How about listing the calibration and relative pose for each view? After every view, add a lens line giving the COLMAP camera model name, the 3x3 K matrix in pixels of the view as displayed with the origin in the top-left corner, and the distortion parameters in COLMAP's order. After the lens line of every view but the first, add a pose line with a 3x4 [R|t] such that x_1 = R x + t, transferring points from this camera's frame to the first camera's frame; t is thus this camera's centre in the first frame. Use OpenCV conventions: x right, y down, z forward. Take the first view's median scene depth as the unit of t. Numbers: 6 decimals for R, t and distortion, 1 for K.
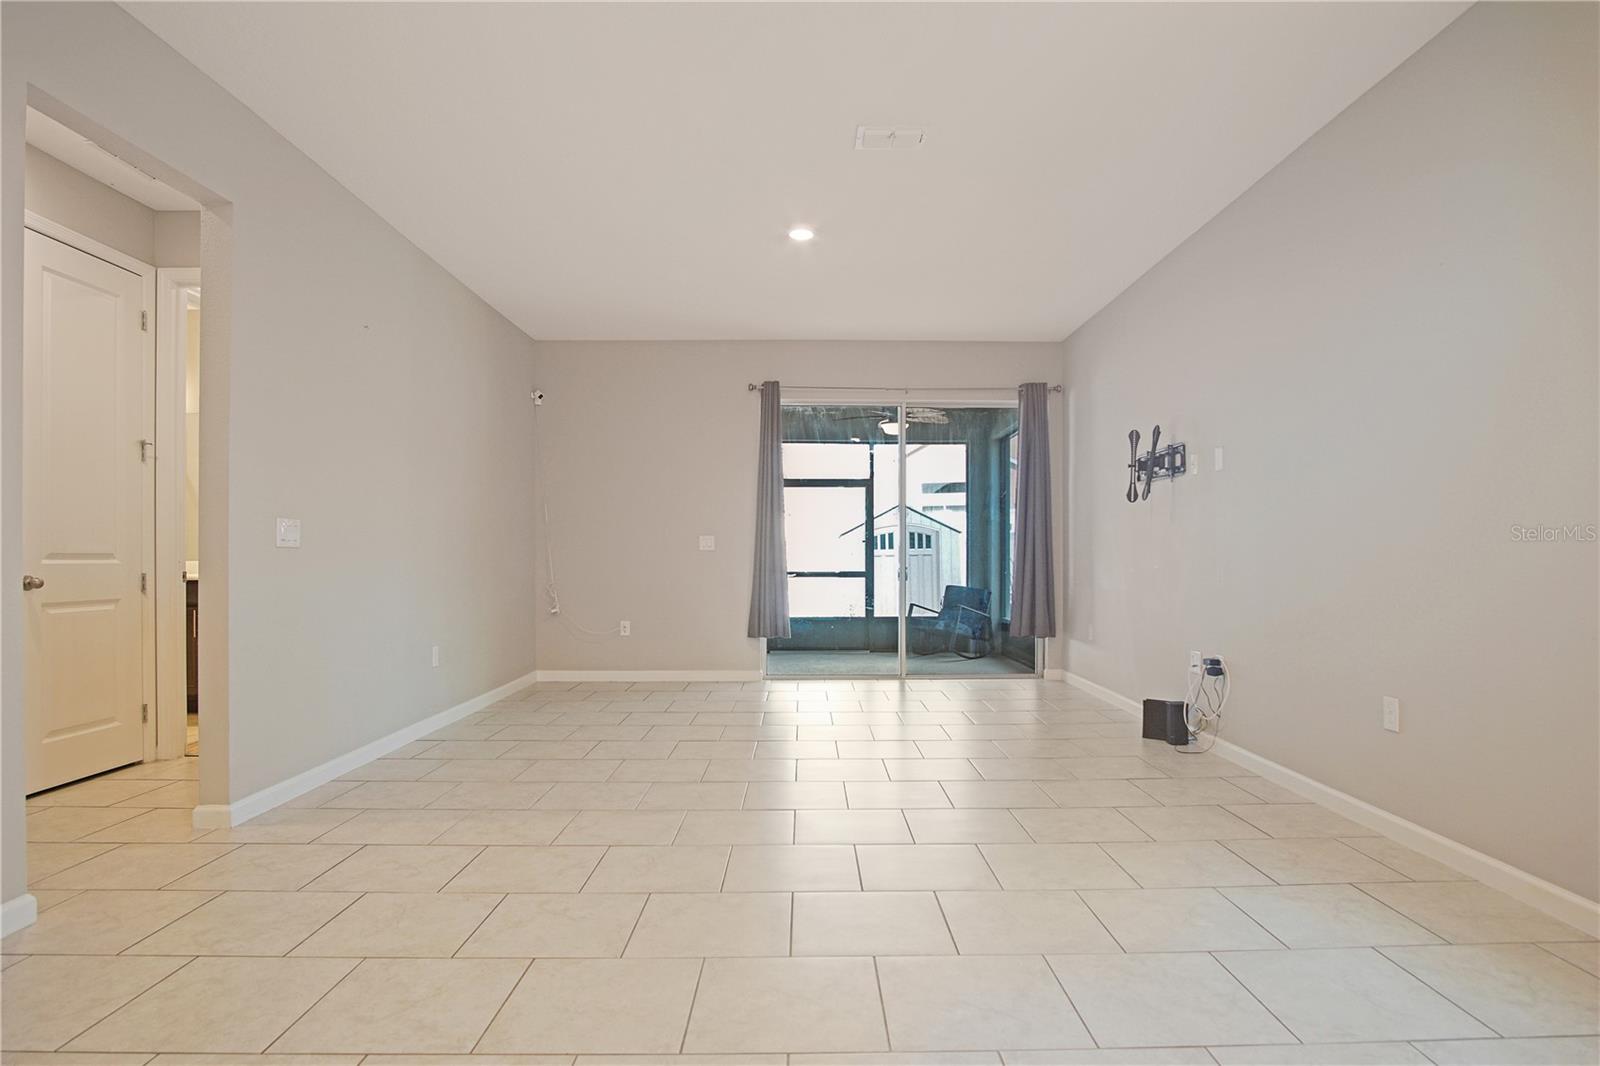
lens RADIAL K [[860.3, 0, 801.0], [0, 860.3, 546.0], [0, 0, 1]] dist [-0.014061, 0.001827]
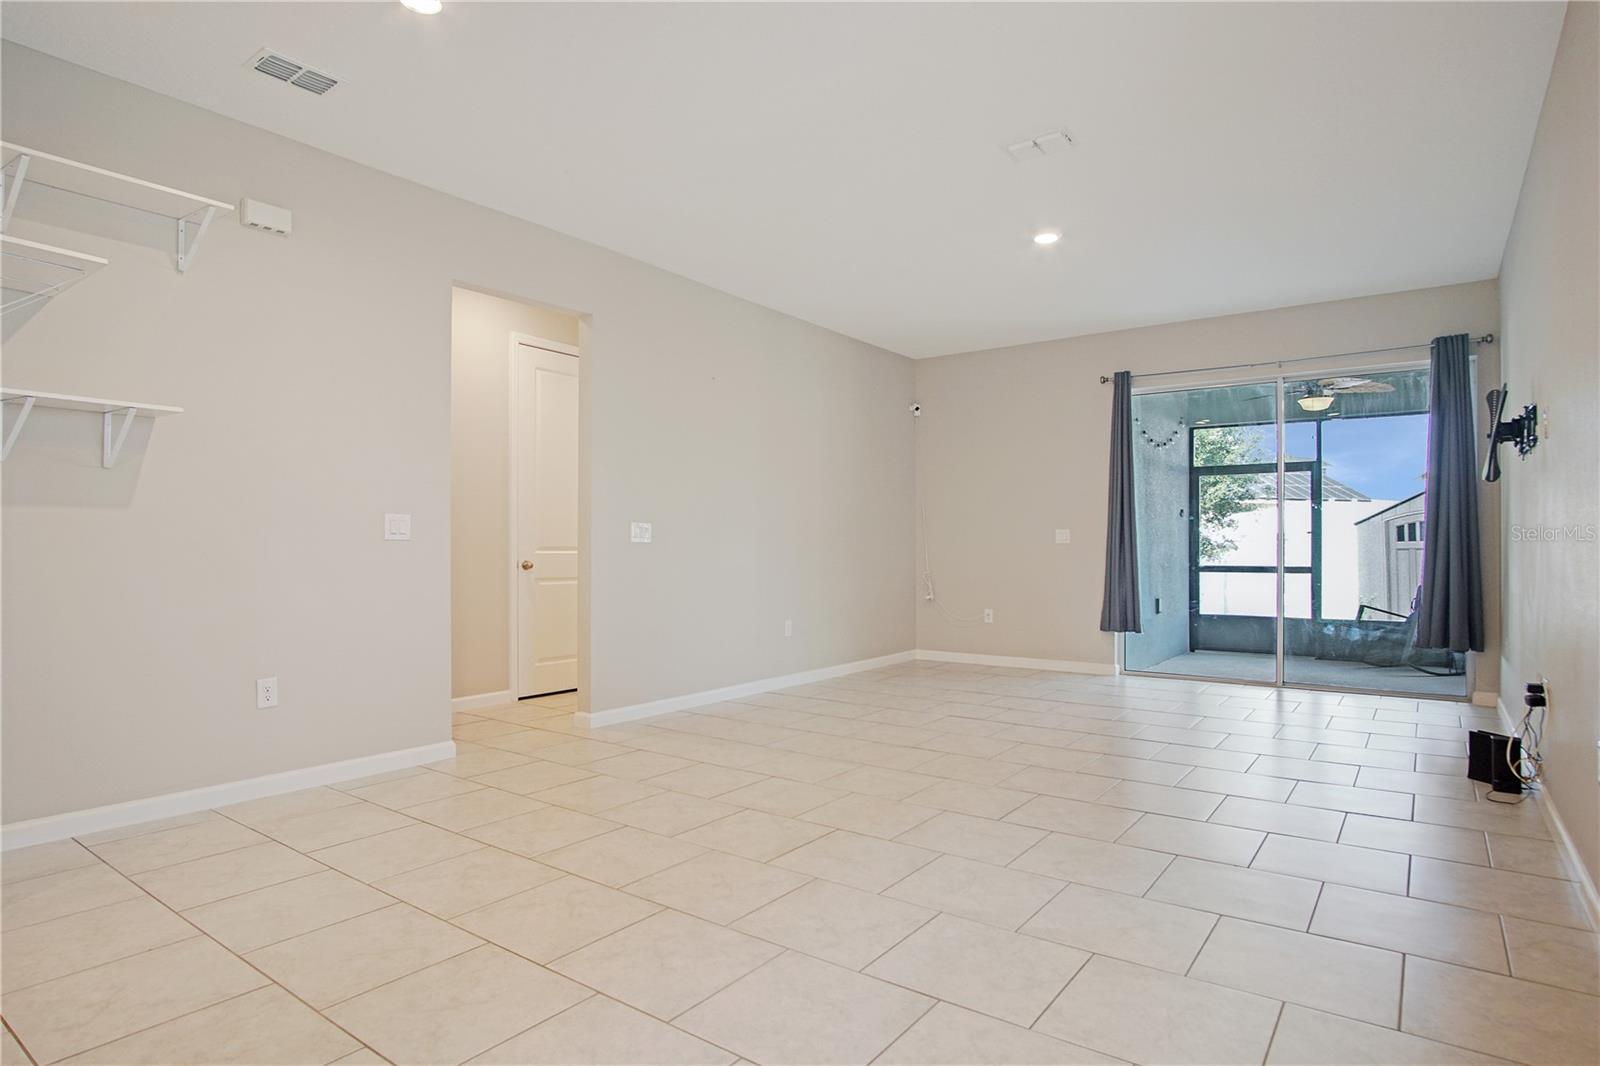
lens RADIAL K [[860.3, 0, 830.0], [0, 860.3, 534.6], [0, 0, 1]] dist [-0.014061, 0.001827]
pose [[0.811929, -0.007630, -0.583706, 0.264013], [0.005357, 0.999970, -0.005621, -0.001250], [0.583732, 0.001437, 0.811945, 0.006427]]
